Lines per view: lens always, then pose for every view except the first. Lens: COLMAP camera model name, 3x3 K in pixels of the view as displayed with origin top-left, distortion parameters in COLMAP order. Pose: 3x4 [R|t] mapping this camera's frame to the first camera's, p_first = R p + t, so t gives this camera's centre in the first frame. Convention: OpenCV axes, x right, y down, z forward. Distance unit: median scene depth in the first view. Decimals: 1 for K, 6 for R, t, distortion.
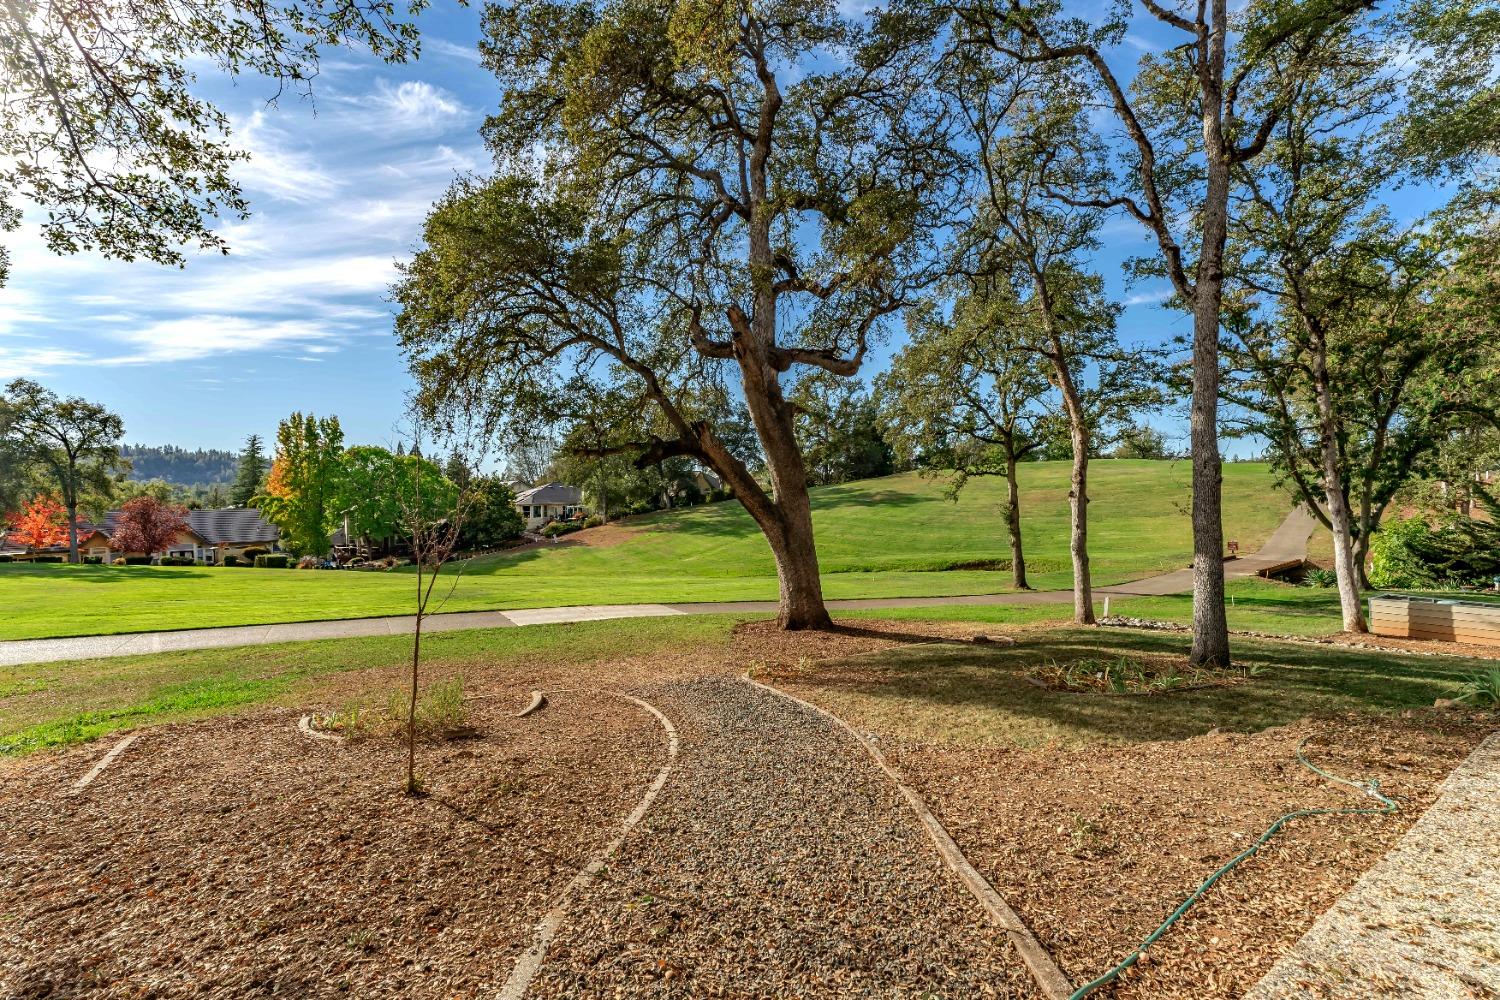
lens RADIAL K [[599.4, 0, 737.0], [0, 599.4, 518.2], [0, 0, 1]] dist [0.001275, 0.001701]
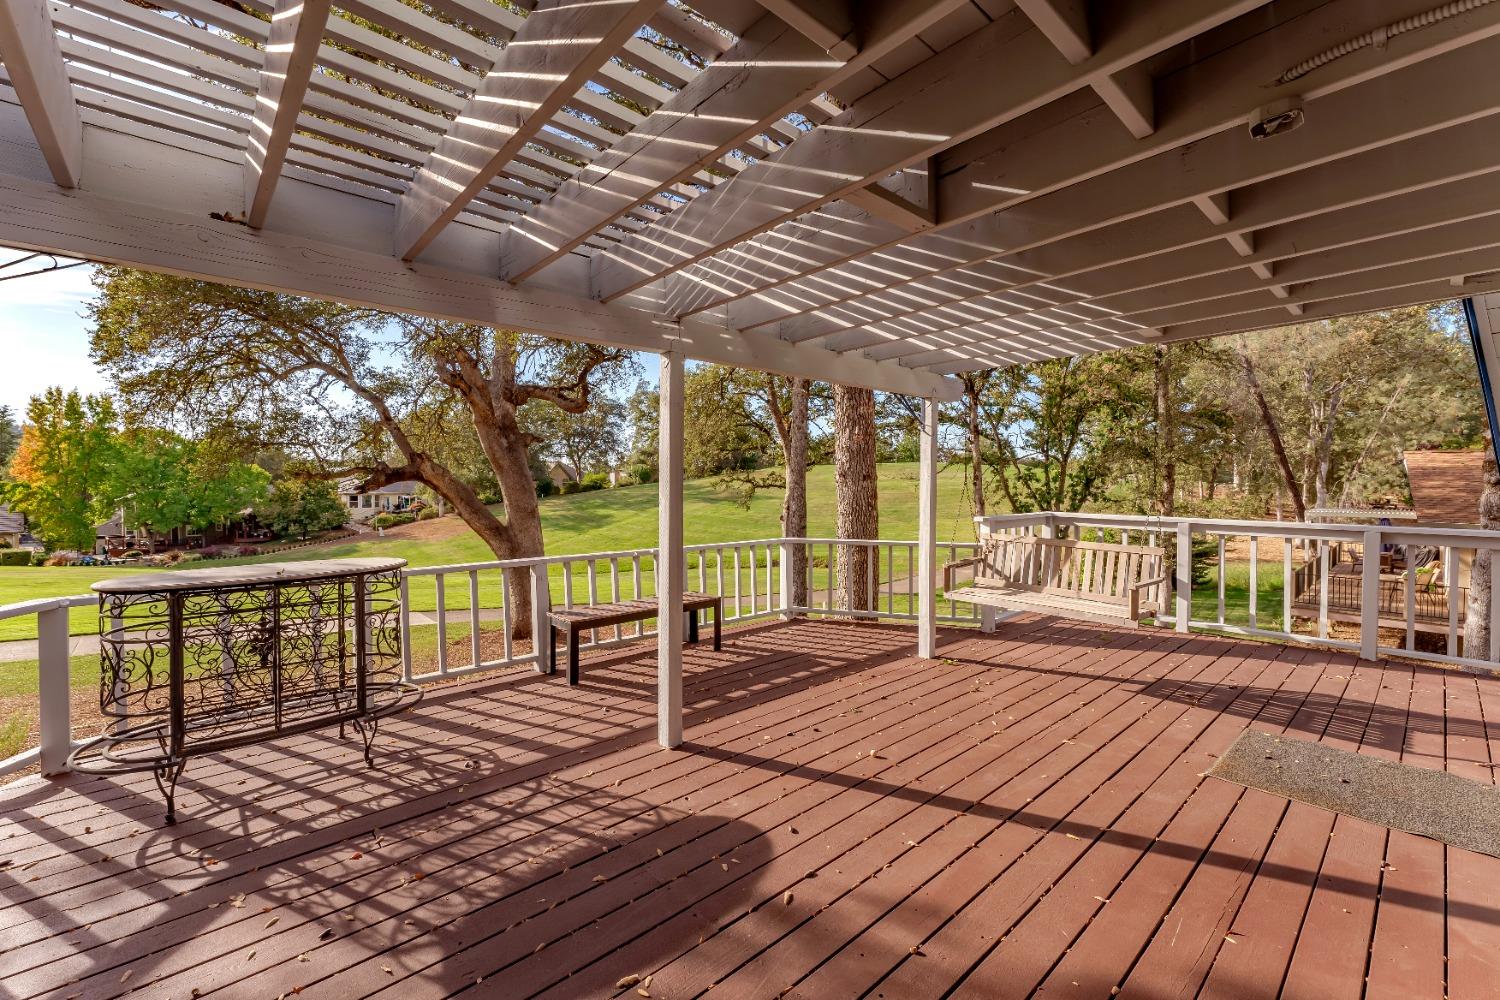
lens RADIAL K [[599.4, 0, 736.3], [0, 599.4, 496.5], [0, 0, 1]] dist [0.001275, 0.001701]
pose [[0.983254, 0.023143, 0.180763, 0.096651], [-0.021062, 0.999688, -0.013424, -0.024844], [-0.181017, 0.009392, 0.983435, -0.053379]]
